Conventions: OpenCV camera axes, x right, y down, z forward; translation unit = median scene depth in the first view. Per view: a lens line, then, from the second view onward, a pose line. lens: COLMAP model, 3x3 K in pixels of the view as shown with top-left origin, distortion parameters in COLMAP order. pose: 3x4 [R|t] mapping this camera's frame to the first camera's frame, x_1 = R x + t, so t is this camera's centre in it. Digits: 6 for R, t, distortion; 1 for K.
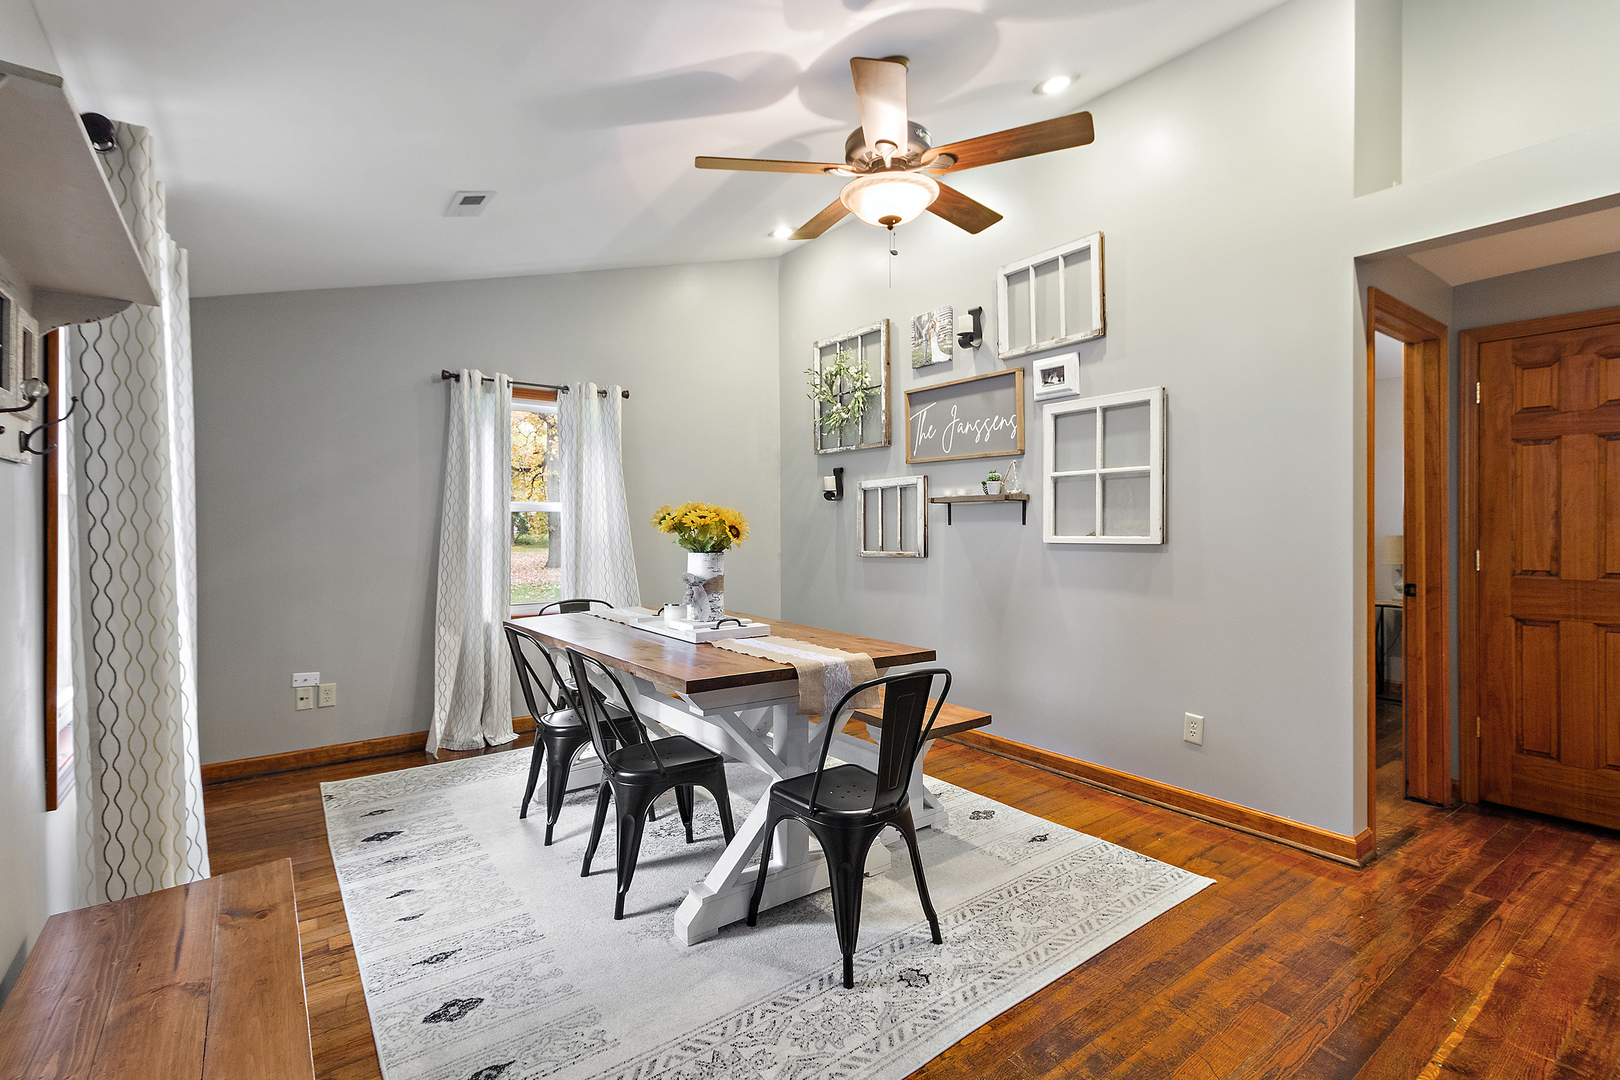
lens RADIAL K [[753.1, 0, 816.0], [0, 753.1, 532.1], [0, 0, 1]] dist [-0.001416, 0.000039]
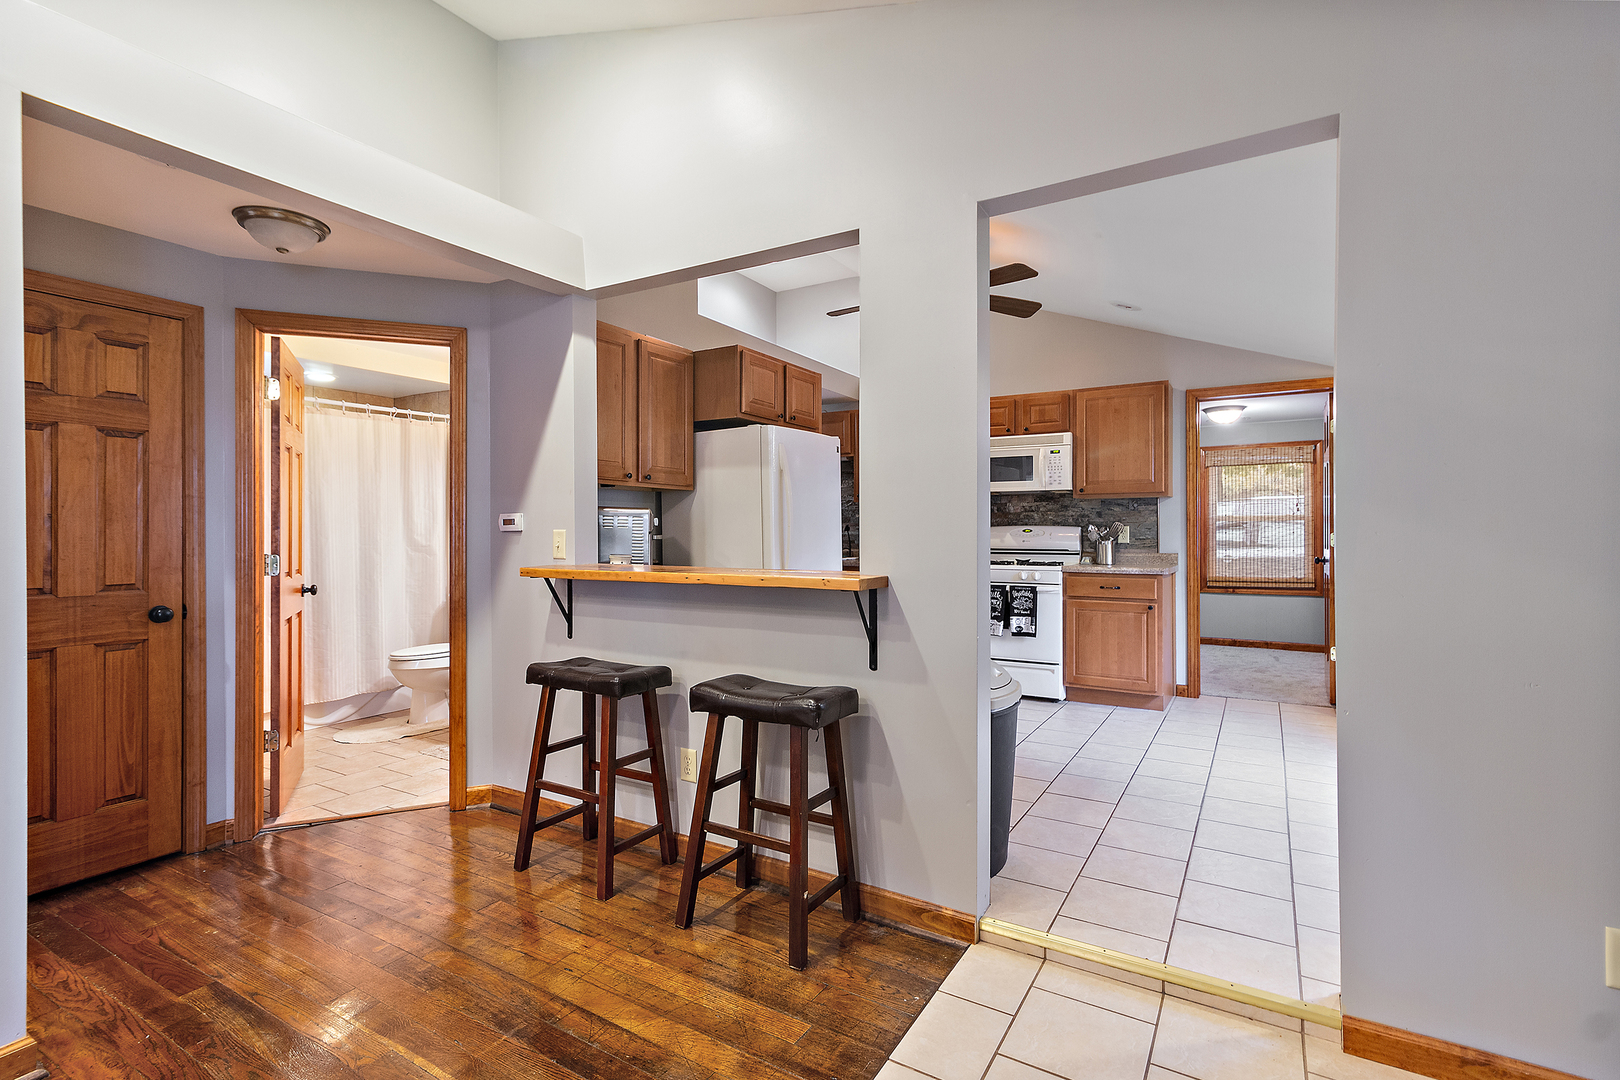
lens RADIAL K [[753.1, 0, 816.0], [0, 753.1, 532.1], [0, 0, 1]] dist [-0.001416, 0.000039]
pose [[-0.381264, 0.003200, 0.924461, -0.085955], [0.016099, 0.999865, 0.003178, 0.002514], [-0.924326, 0.016094, -0.381264, 0.546784]]
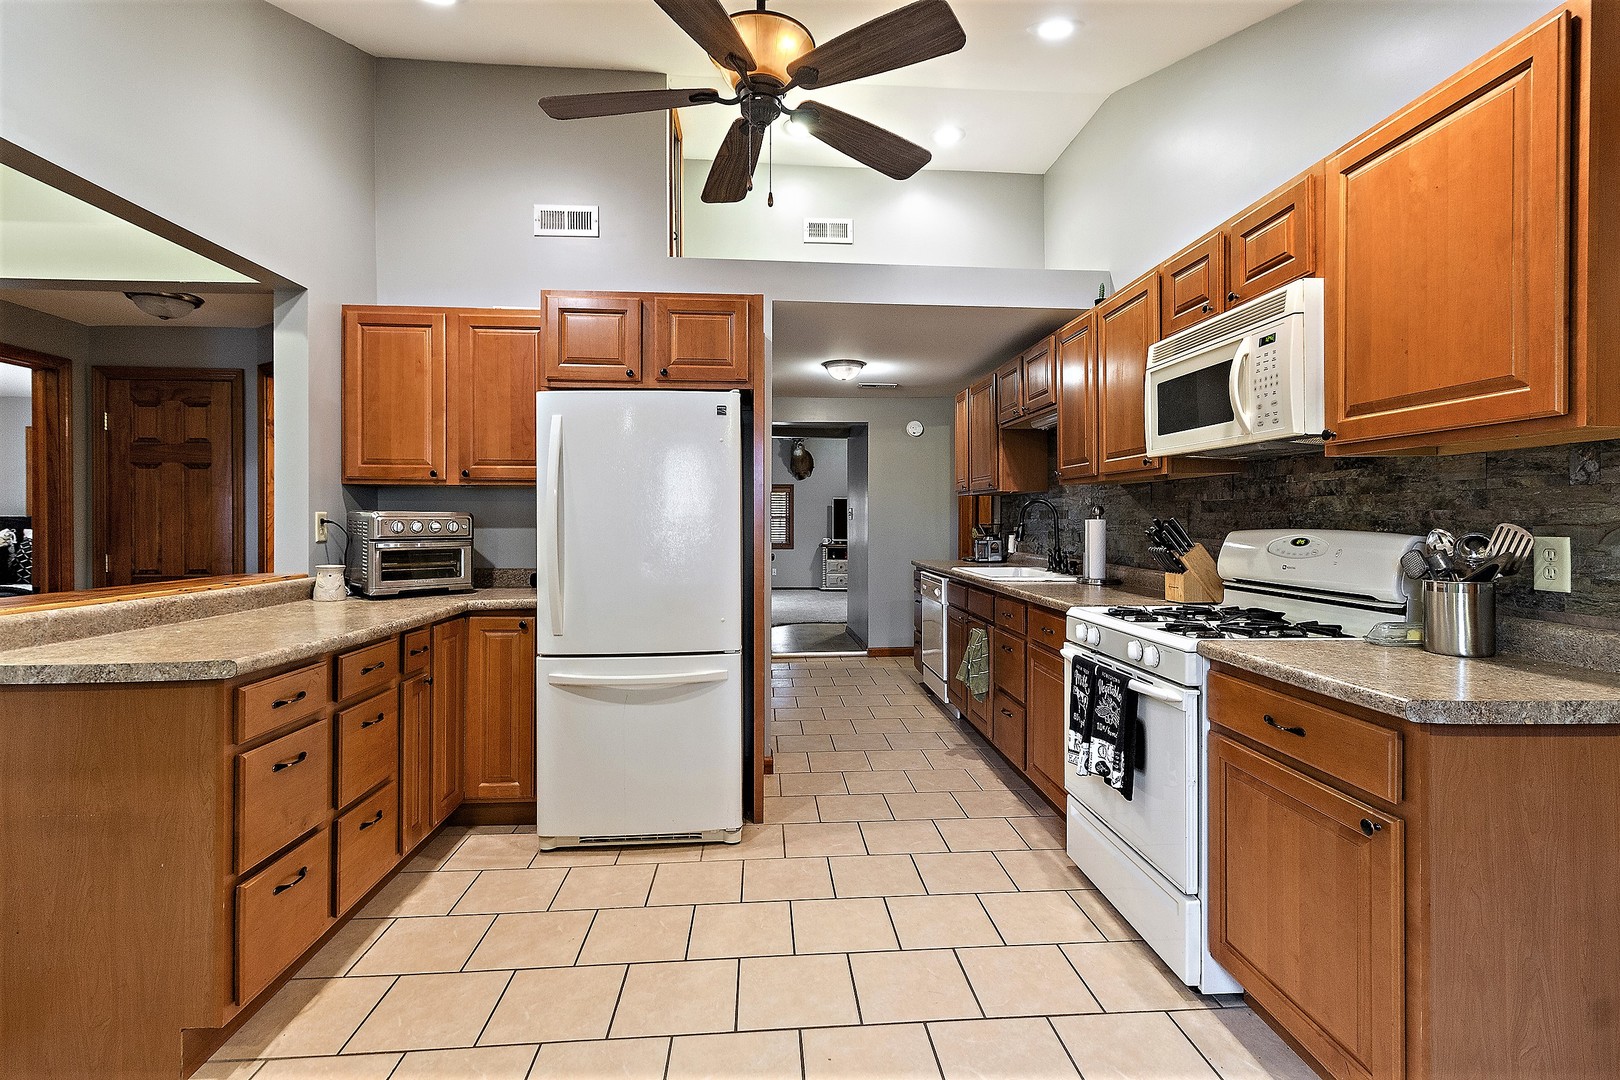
lens RADIAL K [[753.1, 0, 816.0], [0, 753.1, 532.1], [0, 0, 1]] dist [-0.001416, 0.000039]
pose [[0.535141, -0.010218, 0.844701, 0.508002], [0.011296, 0.999924, 0.004939, -0.005261], [-0.844687, 0.006899, 0.535216, -0.601500]]
